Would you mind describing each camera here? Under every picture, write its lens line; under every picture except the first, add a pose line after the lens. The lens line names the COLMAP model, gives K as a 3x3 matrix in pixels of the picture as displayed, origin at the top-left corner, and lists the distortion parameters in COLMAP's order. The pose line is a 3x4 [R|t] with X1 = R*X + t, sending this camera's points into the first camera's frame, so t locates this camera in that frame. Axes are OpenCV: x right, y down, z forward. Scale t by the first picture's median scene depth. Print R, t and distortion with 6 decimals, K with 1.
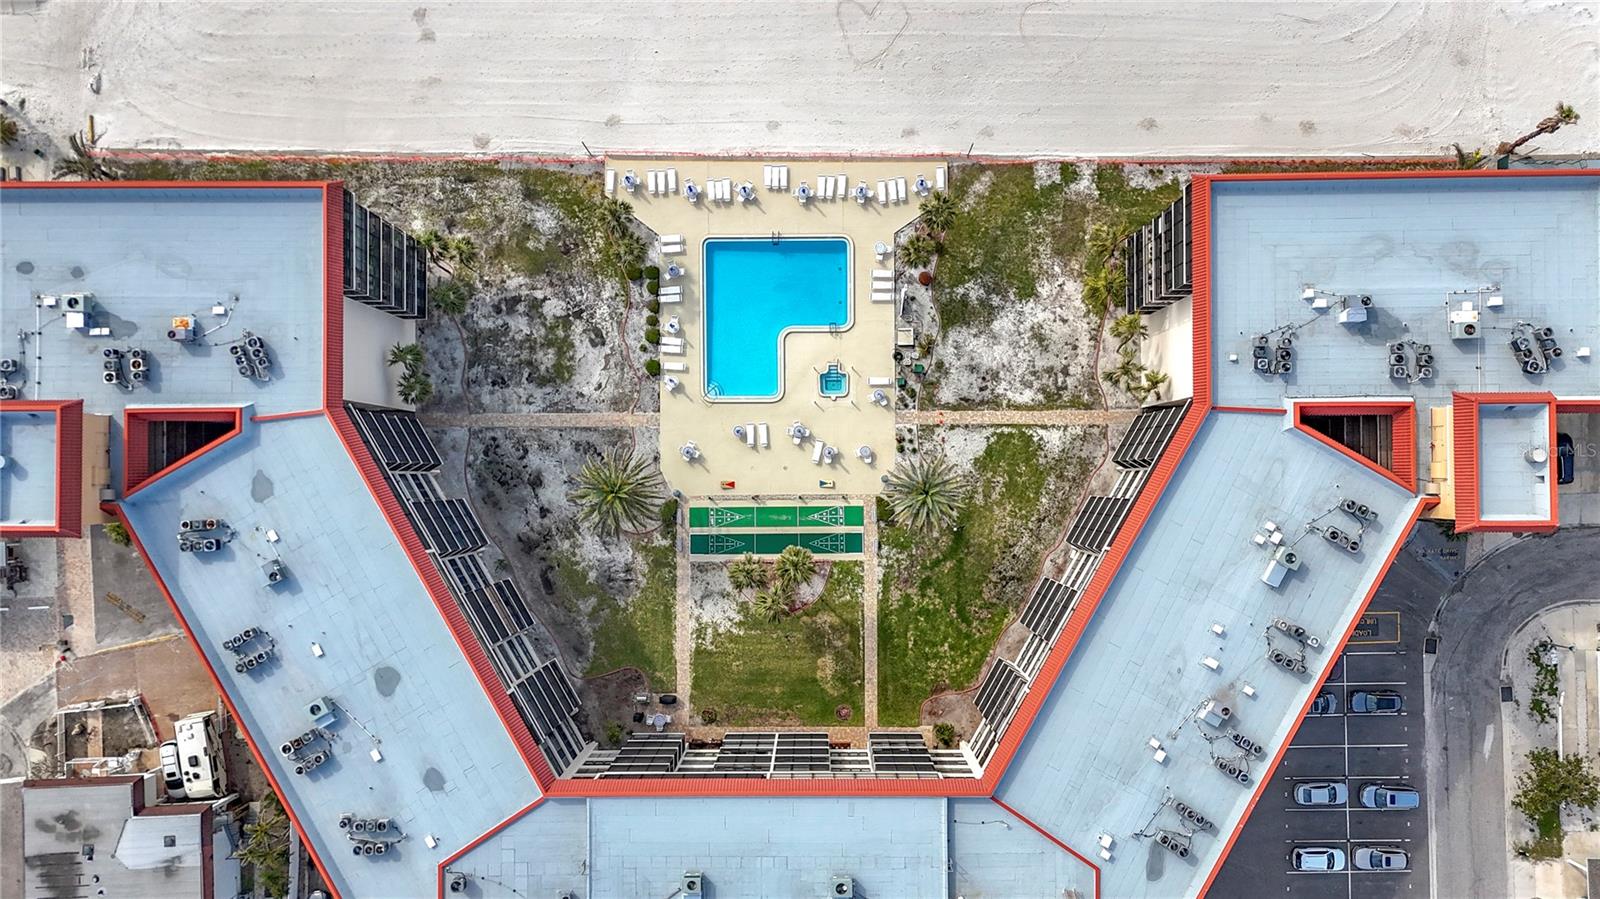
lens RADIAL K [[1183.5, 0, 800.0], [0, 1183.5, 449.5], [0, 0, 1]] dist [0.064861, -0.089326]
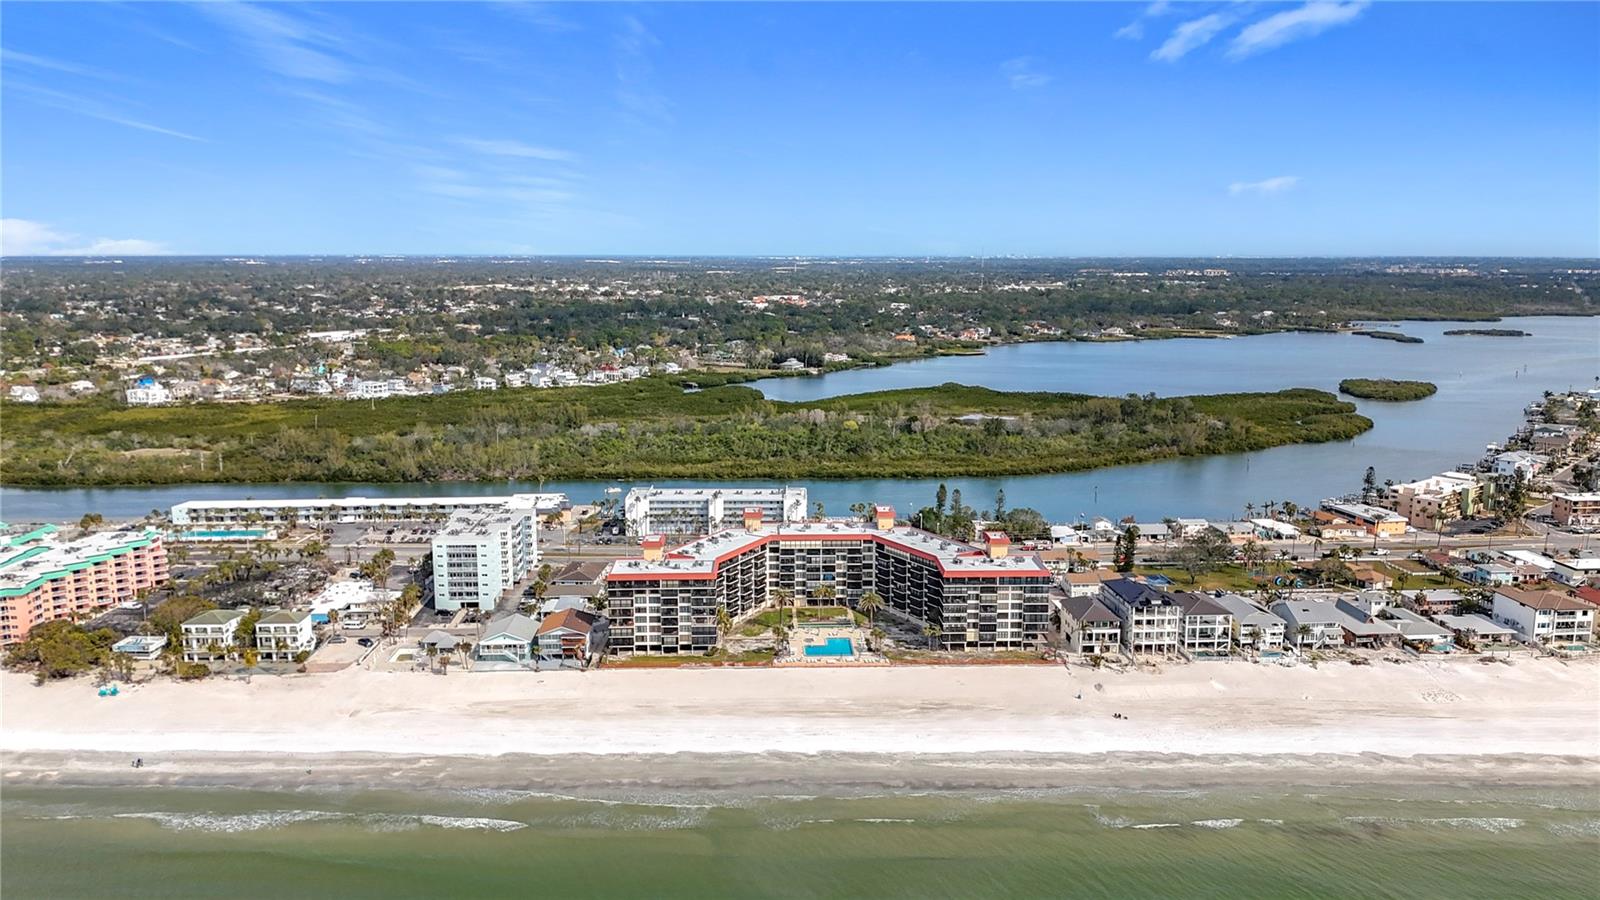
lens RADIAL K [[1183.5, 0, 800.0], [0, 1183.5, 450.0], [0, 0, 1]] dist [0.064861, -0.089326]
pose [[-0.999342, 0.012633, -0.034011, 0.151359], [-0.035281, -0.119820, 0.992169, -3.087559], [0.008459, 0.992715, 0.120186, 0.128612]]
